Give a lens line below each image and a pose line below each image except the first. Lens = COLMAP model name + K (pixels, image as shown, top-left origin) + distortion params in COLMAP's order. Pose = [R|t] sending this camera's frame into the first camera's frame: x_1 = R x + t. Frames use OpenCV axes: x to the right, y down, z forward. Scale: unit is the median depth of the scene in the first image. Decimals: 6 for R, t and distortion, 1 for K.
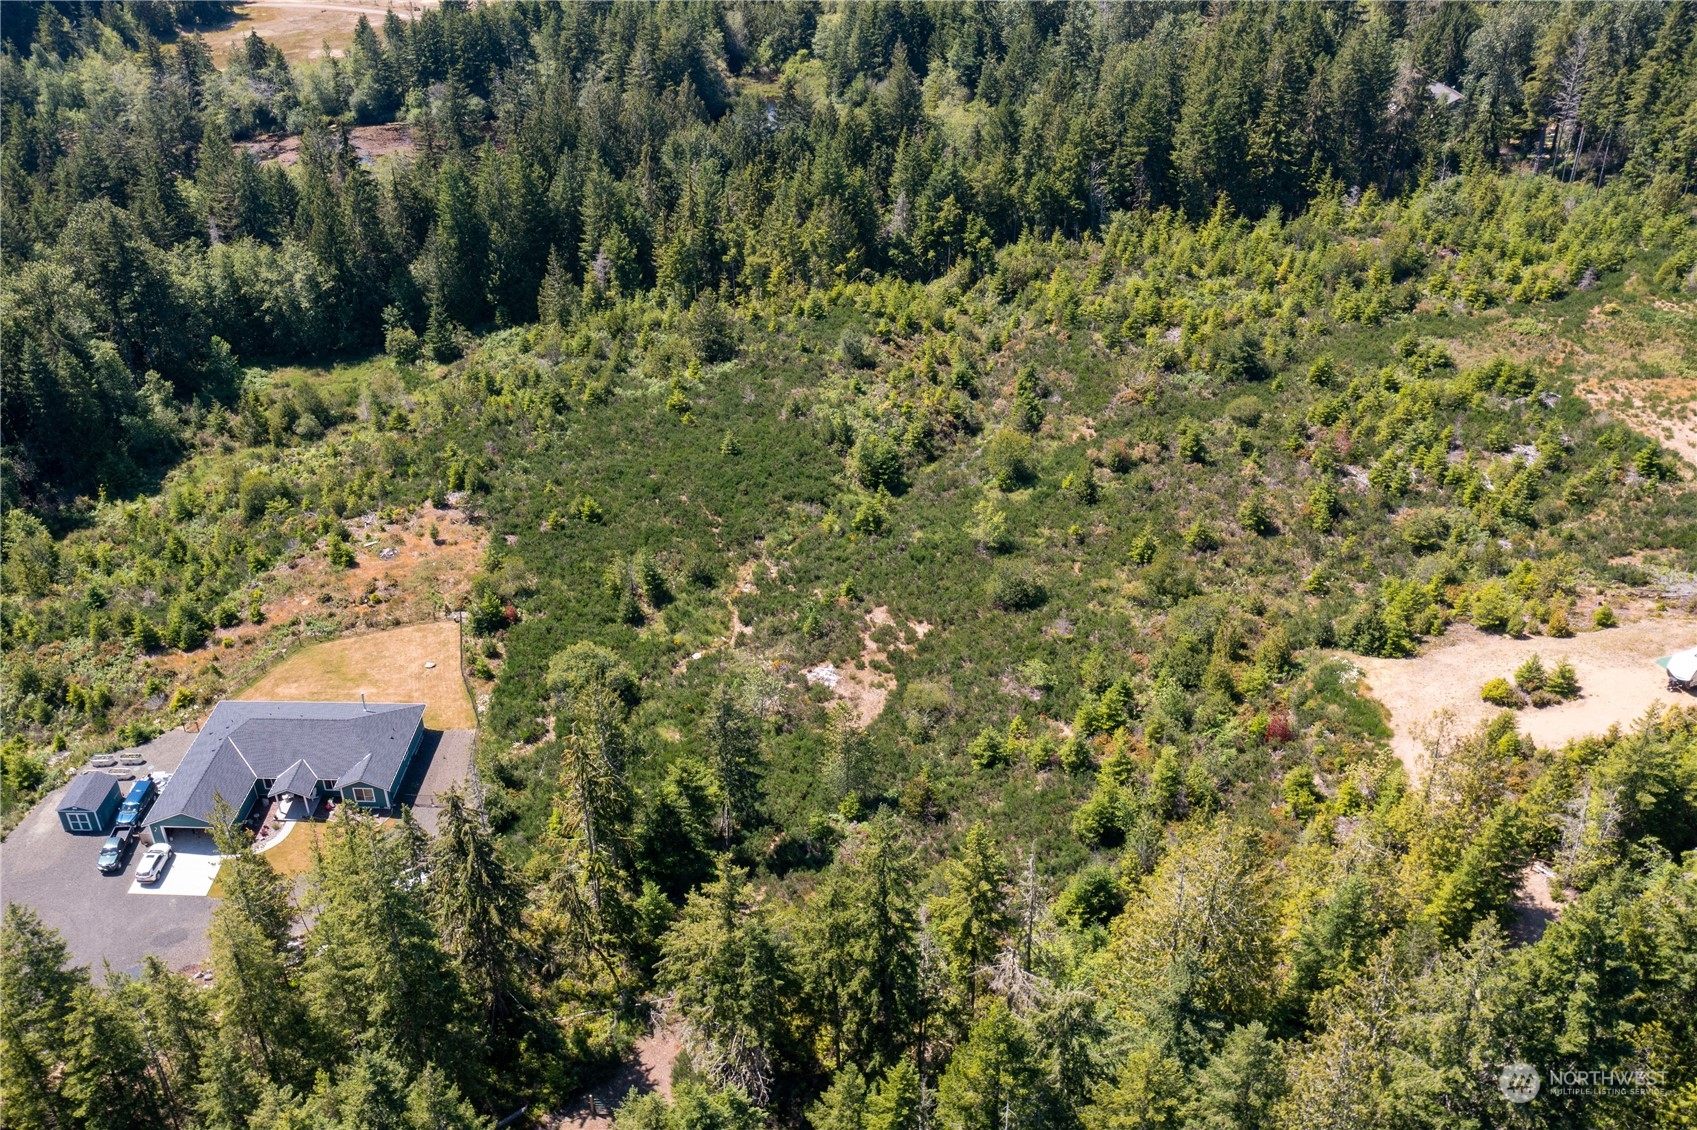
lens RADIAL K [[1522.7, 0, 732.4], [0, 1522.7, 566.1], [0, 0, 1]] dist [0.007509, 0.000381]
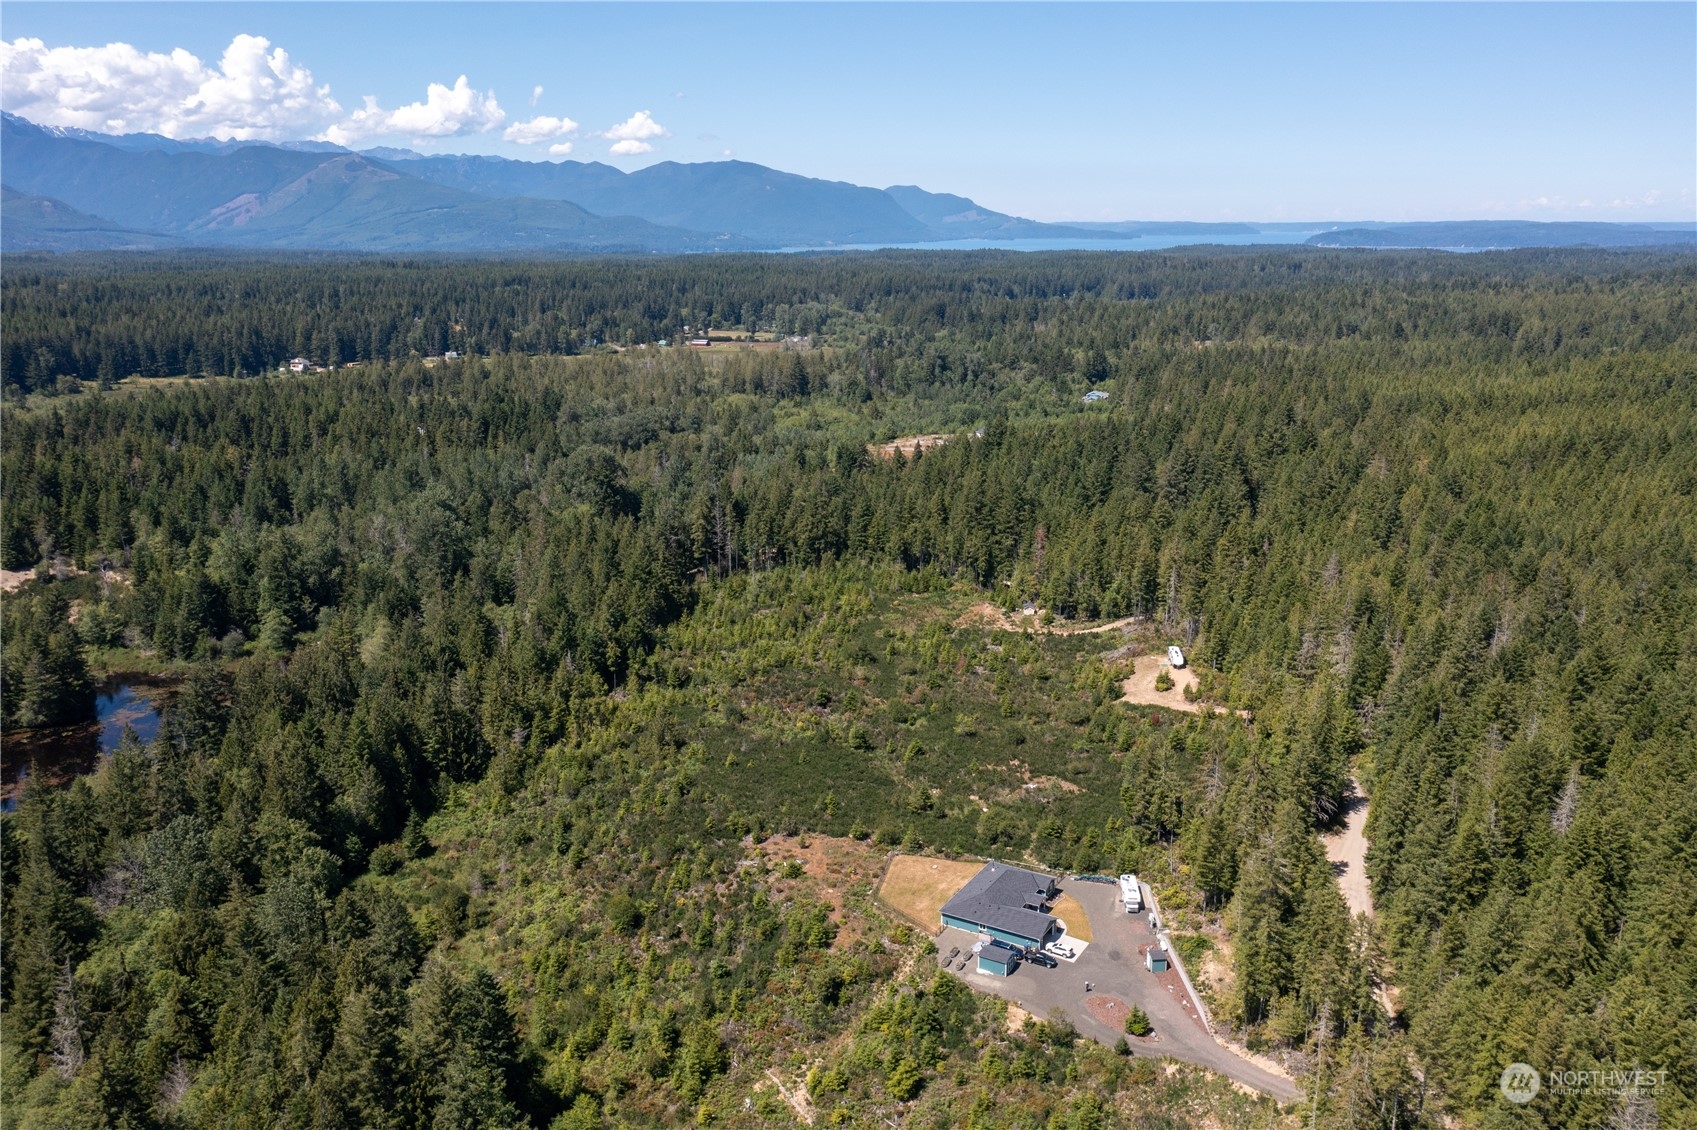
lens RADIAL K [[1330.4, 0, 848.5], [0, 1330.4, 565.0], [0, 0, 1]] dist [-0.005914, 0.032528]
pose [[0.419574, -0.168457, 0.891953, -1.212331], [0.455439, 0.889061, -0.046327, -0.170957], [-0.785196, 0.425668, 0.449748, 0.184102]]
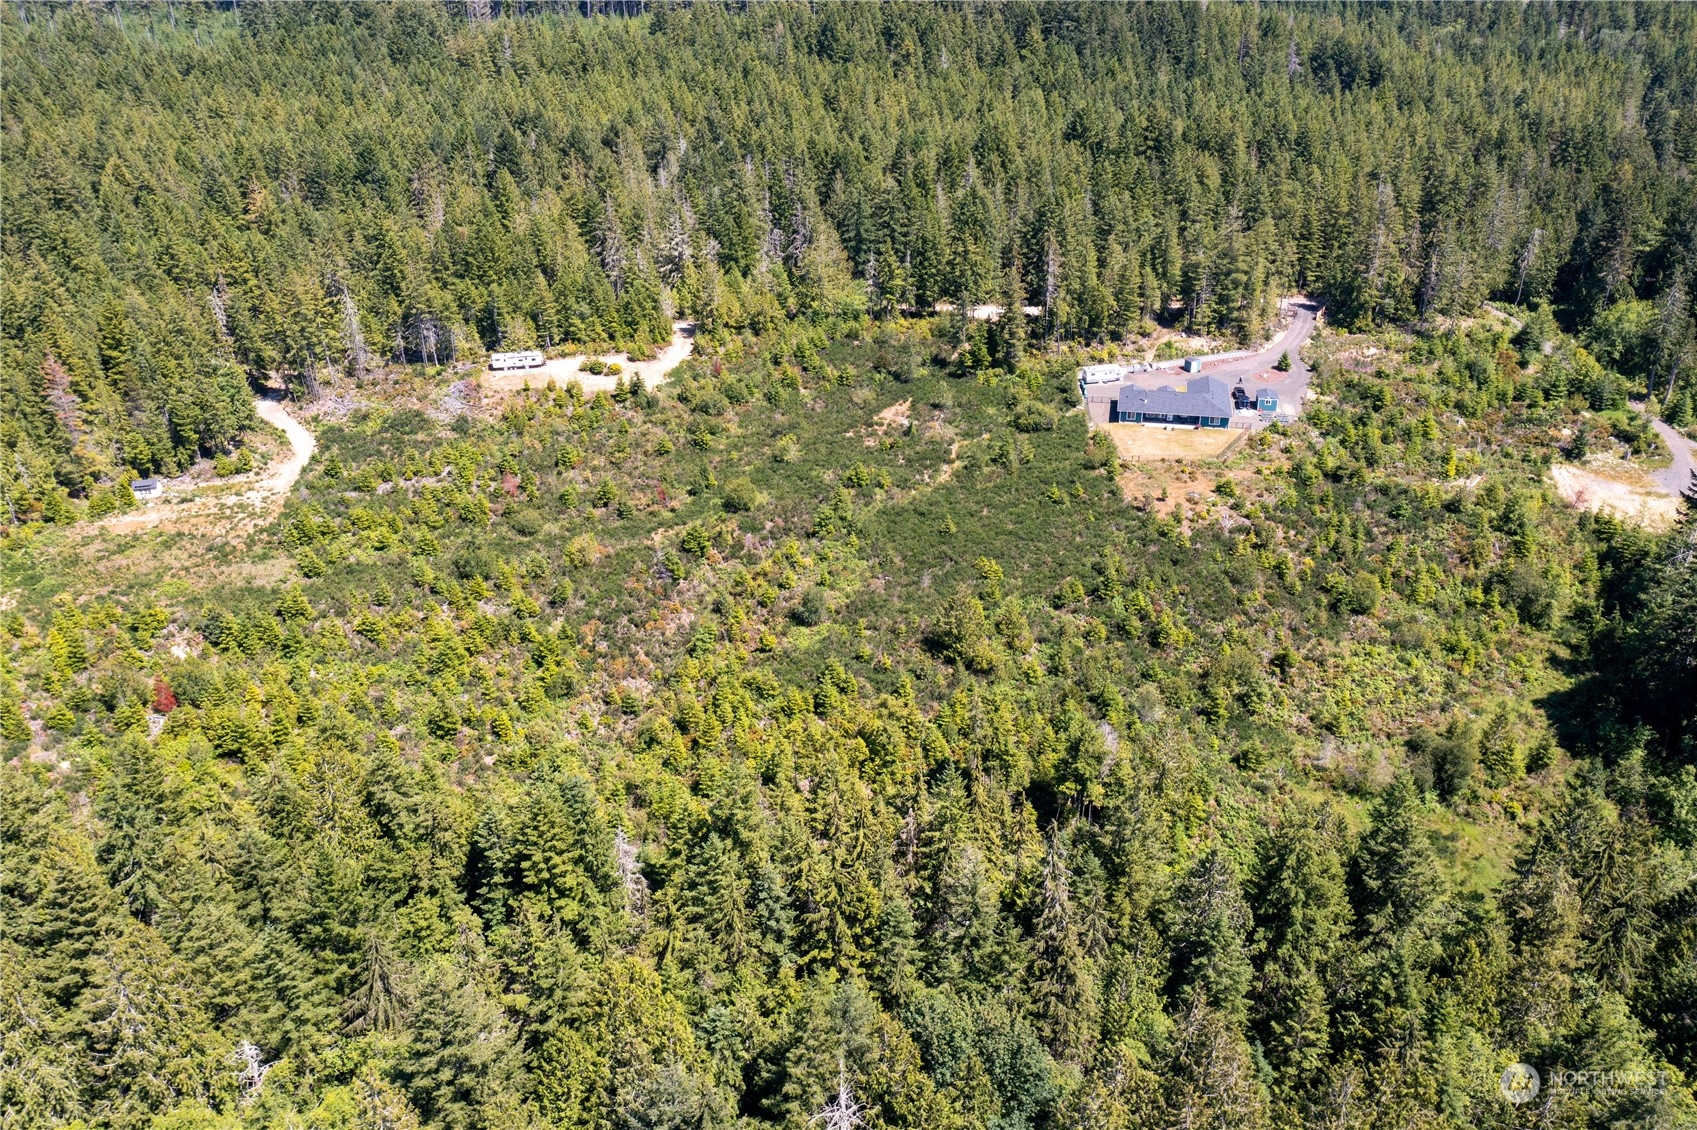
lens RADIAL K [[1344.5, 0, 883.9], [0, 1344.5, 563.9], [0, 0, 1]] dist [0.001190, 0.004257]
pose [[-0.991931, 0.021491, 0.124945, -0.082427], [0.118023, 0.516453, 0.848143, -0.929907], [-0.046301, 0.856046, -0.514822, 1.494749]]
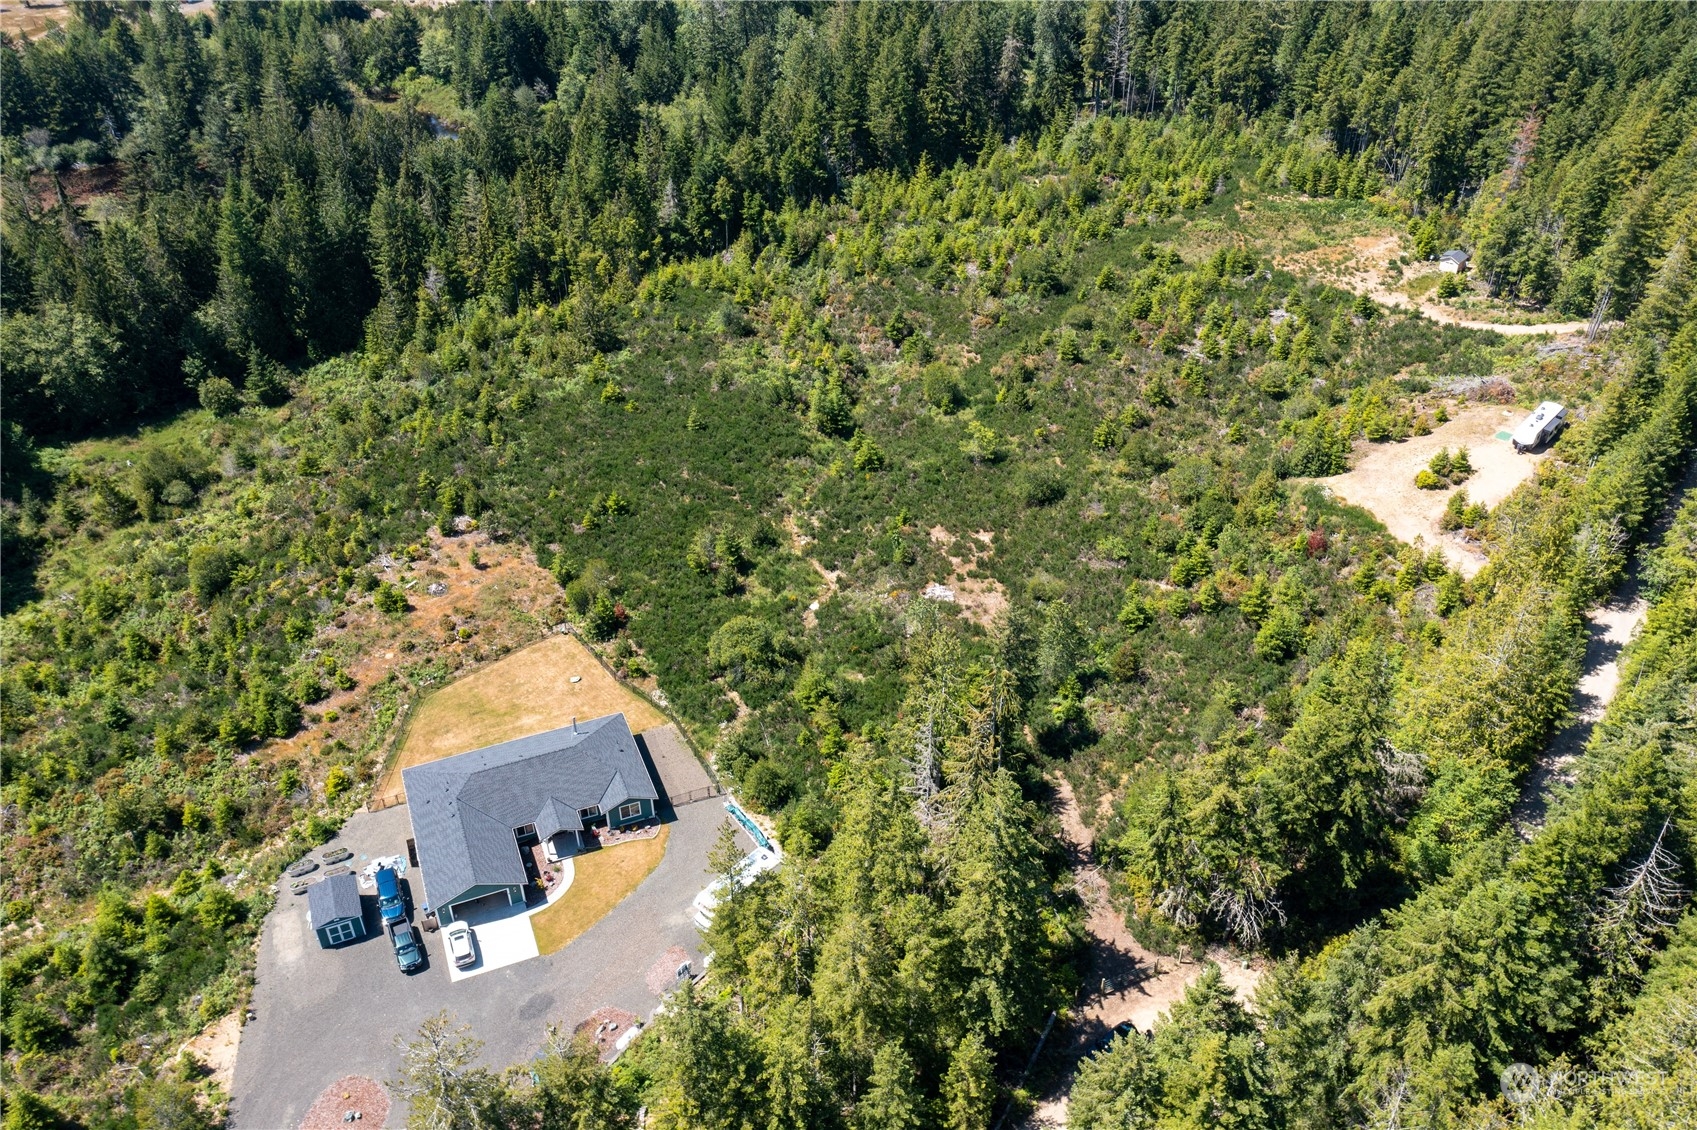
lens RADIAL K [[1330.4, 0, 848.5], [0, 1330.4, 565.0], [0, 0, 1]] dist [-0.005914, 0.032528]
pose [[0.883726, -0.226585, 0.409496, -0.296712], [0.212269, 0.973867, 0.080774, -0.031868], [-0.417097, 0.015541, 0.908729, 0.099039]]
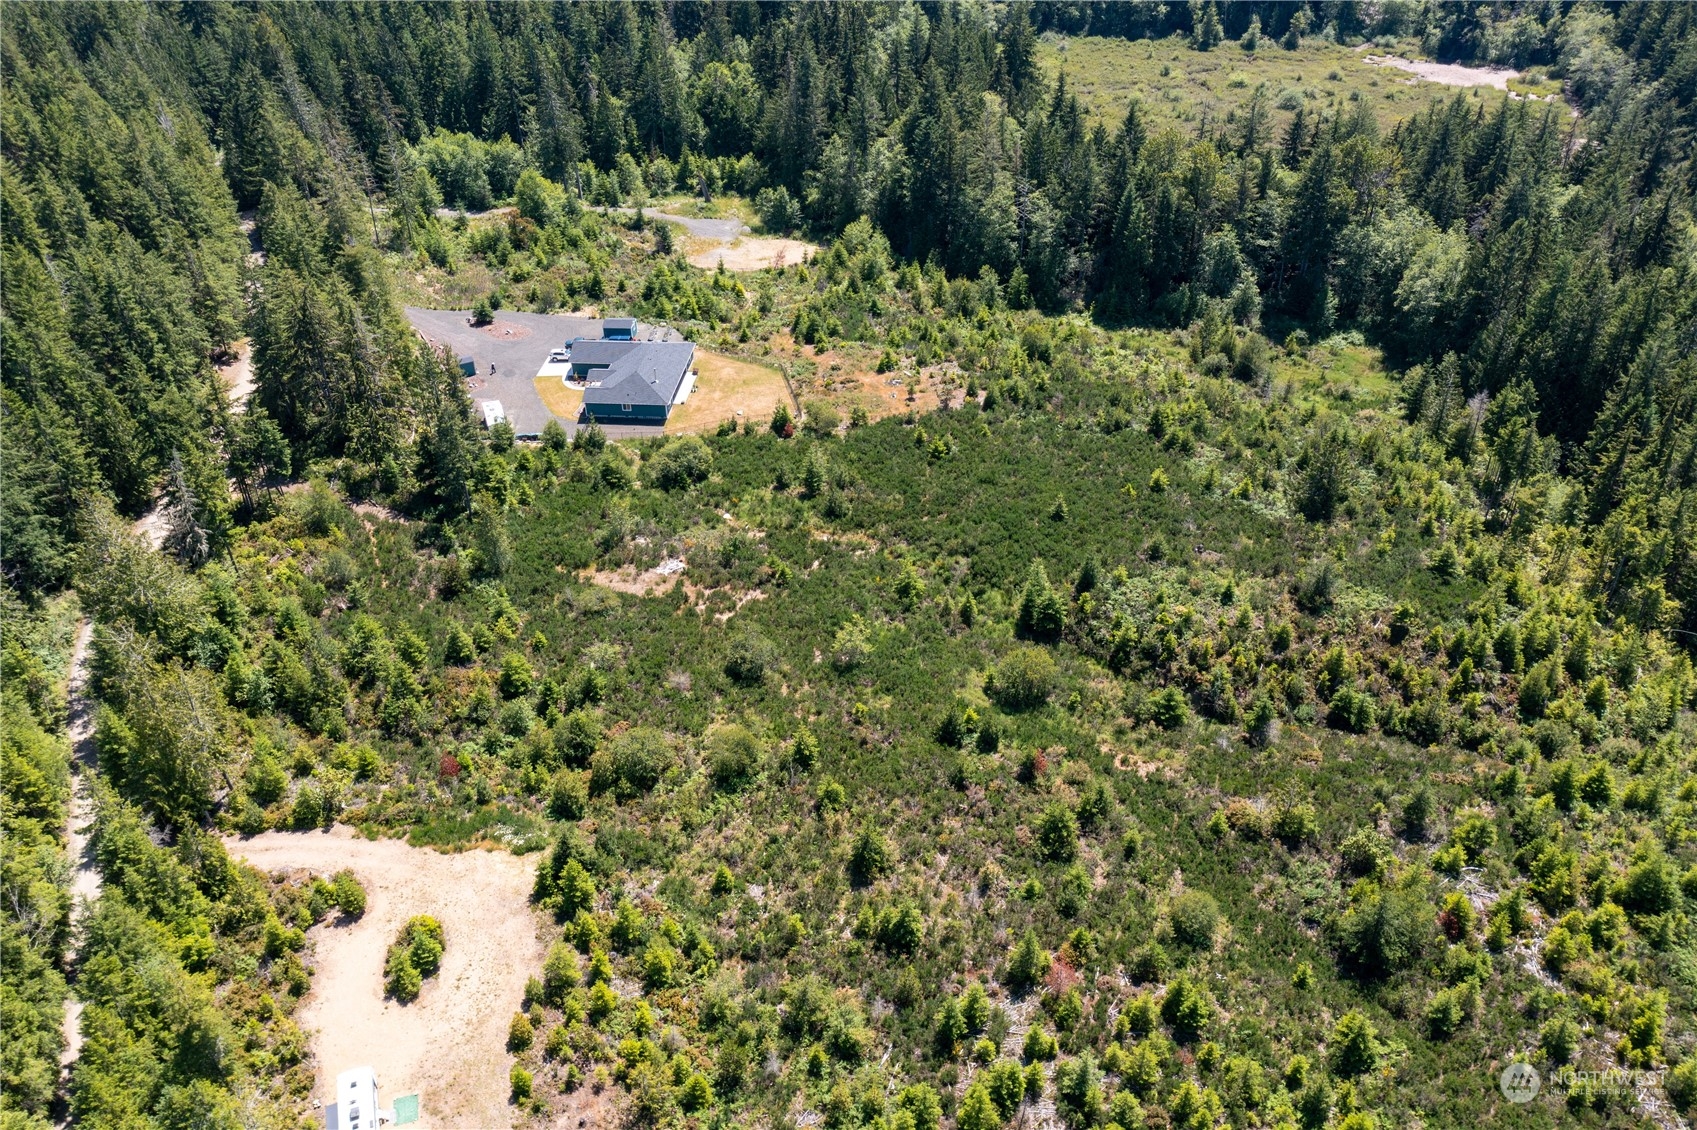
lens RADIAL K [[1330.4, 0, 848.5], [0, 1330.4, 565.0], [0, 0, 1]] dist [-0.005914, 0.032528]
pose [[-0.000579, 0.607152, -0.794586, 0.671902], [-0.507406, 0.684522, 0.523420, -0.414434], [0.861707, 0.403481, 0.307677, 0.595181]]
